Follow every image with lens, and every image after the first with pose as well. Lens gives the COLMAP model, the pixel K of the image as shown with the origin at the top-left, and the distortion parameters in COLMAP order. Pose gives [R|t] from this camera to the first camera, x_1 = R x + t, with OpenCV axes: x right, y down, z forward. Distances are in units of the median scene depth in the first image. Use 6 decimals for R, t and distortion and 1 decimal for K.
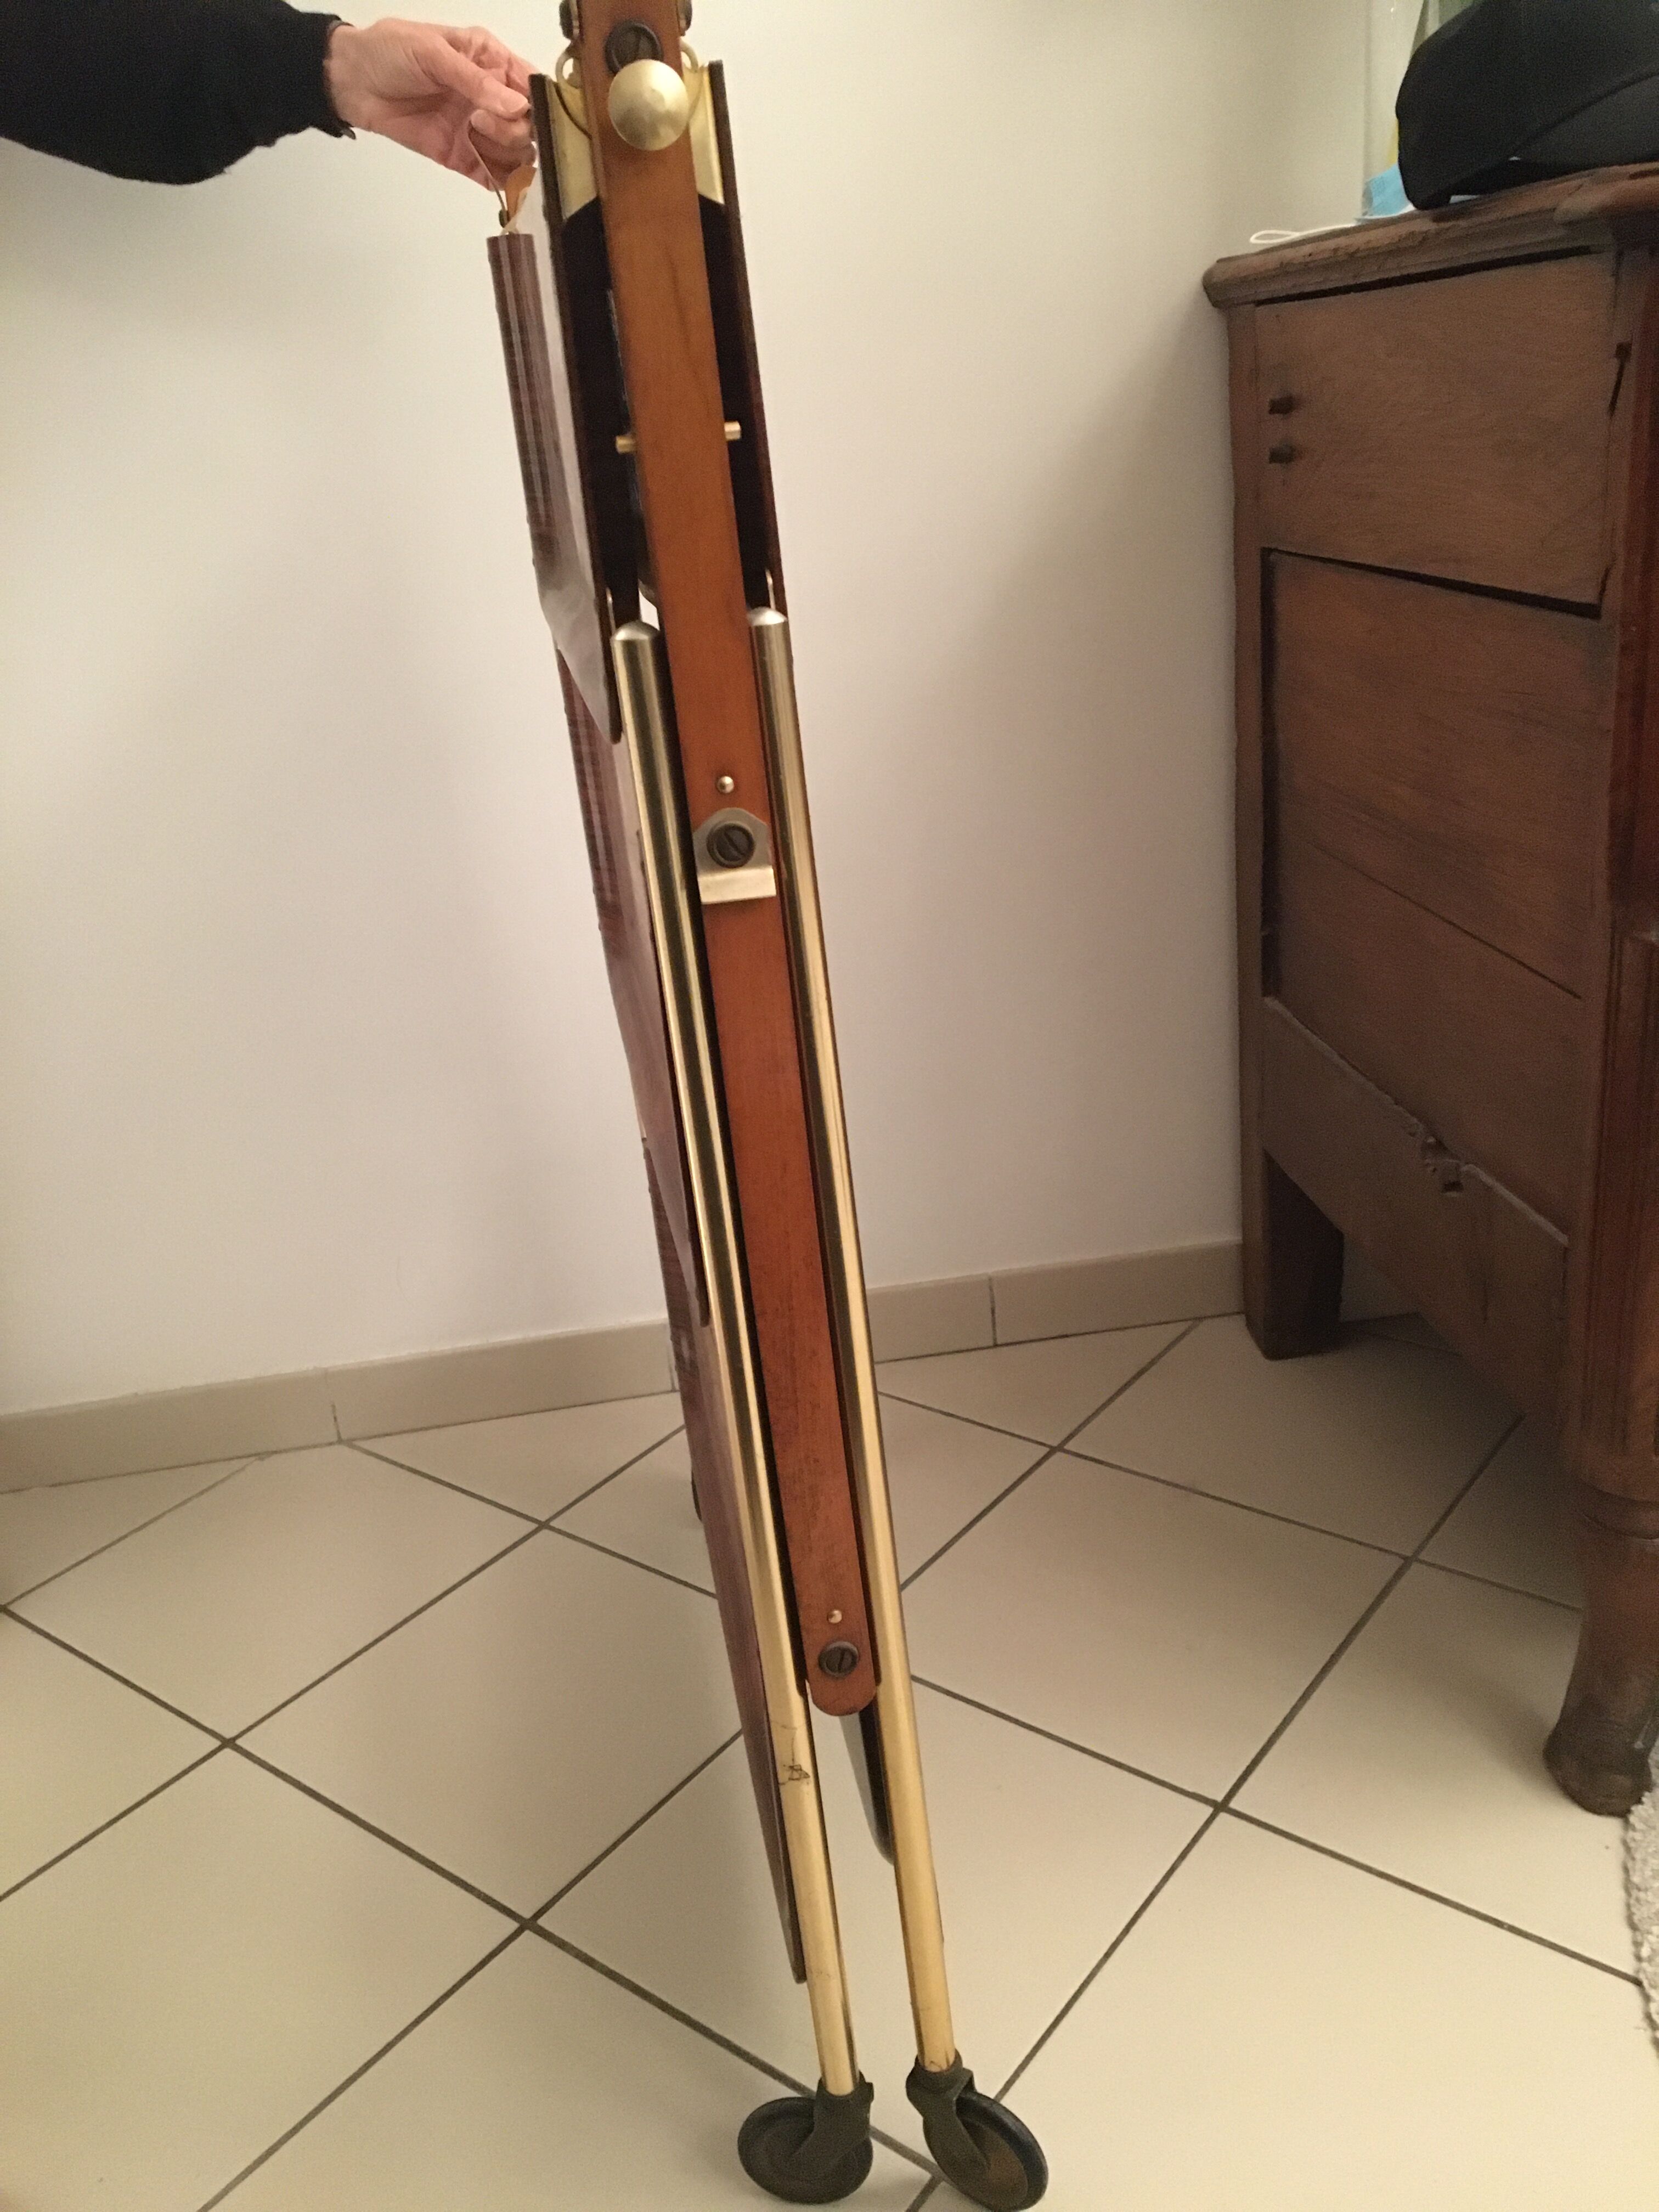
lens RADIAL K [[1868.7, 0, 832.9], [0, 1868.7, 1119.8], [0, 0, 1]] dist [0.097705, -0.158694]
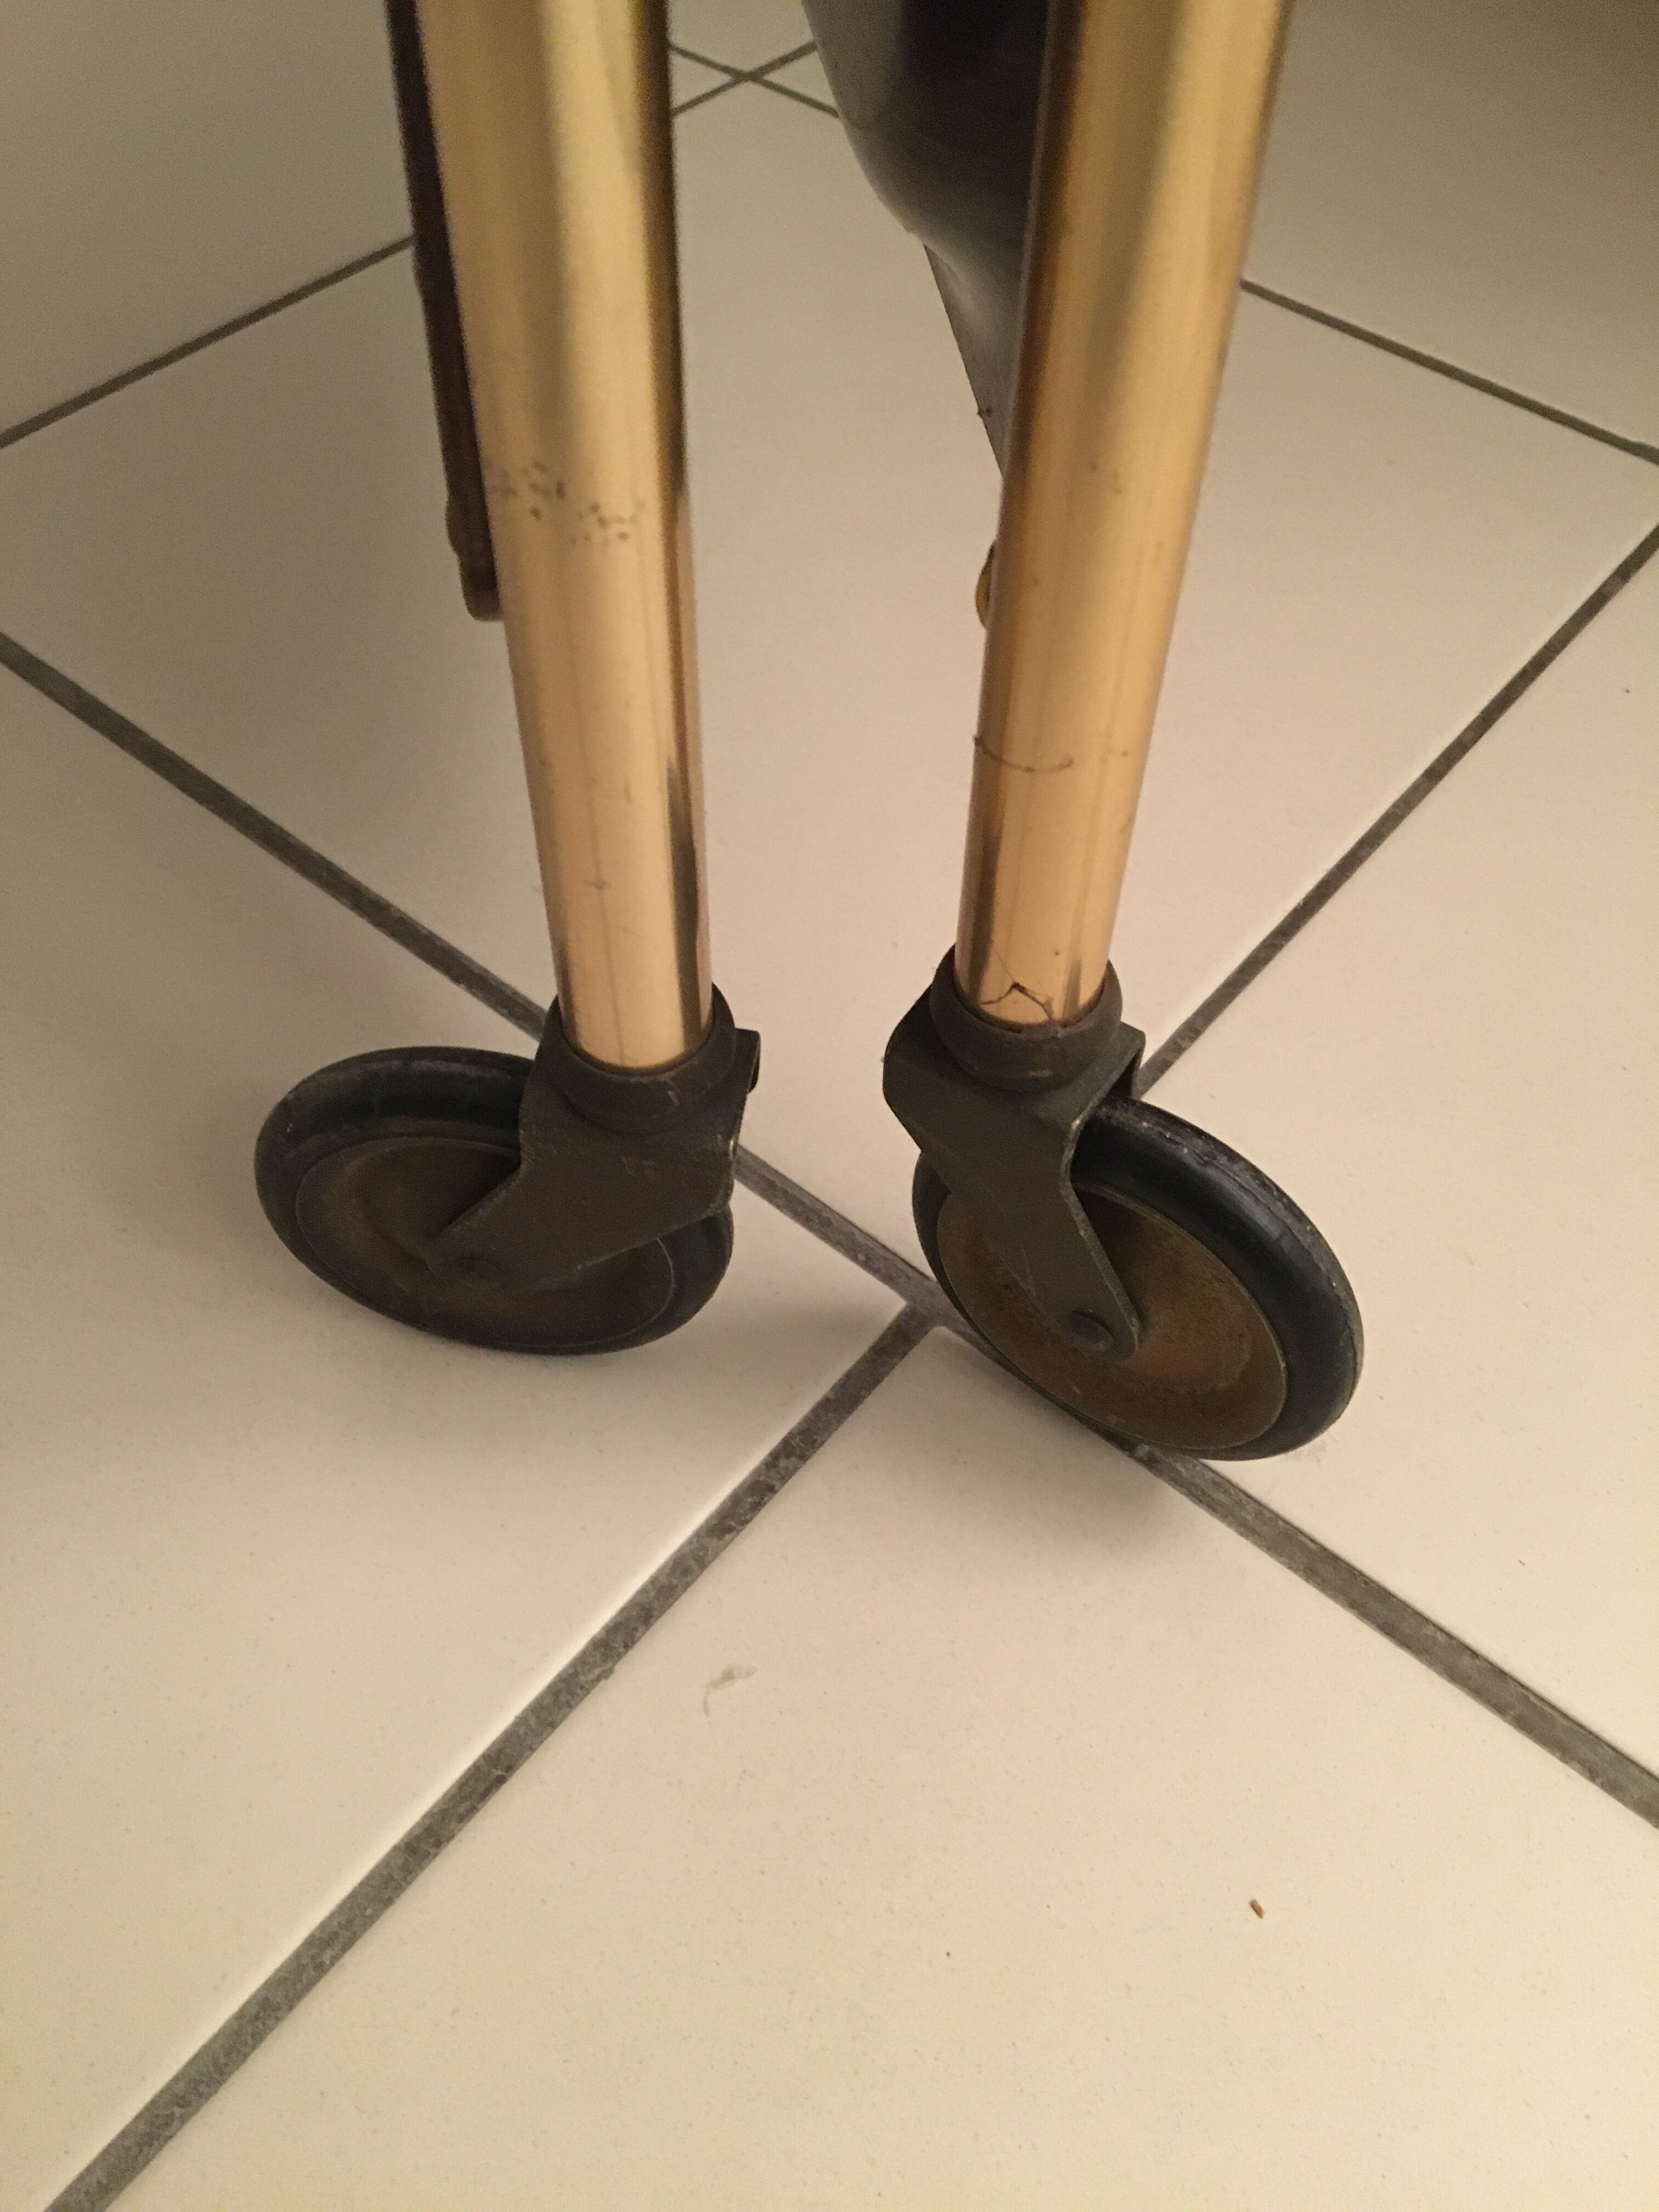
lens RADIAL K [[1868.7, 0, 832.9], [0, 1868.7, 1119.8], [0, 0, 1]] dist [0.097705, -0.158694]
pose [[0.991560, 0.100250, 0.082212, 0.010864], [-0.128097, 0.855365, 0.501938, 0.388001], [-0.020002, -0.508233, 0.860987, 0.773051]]
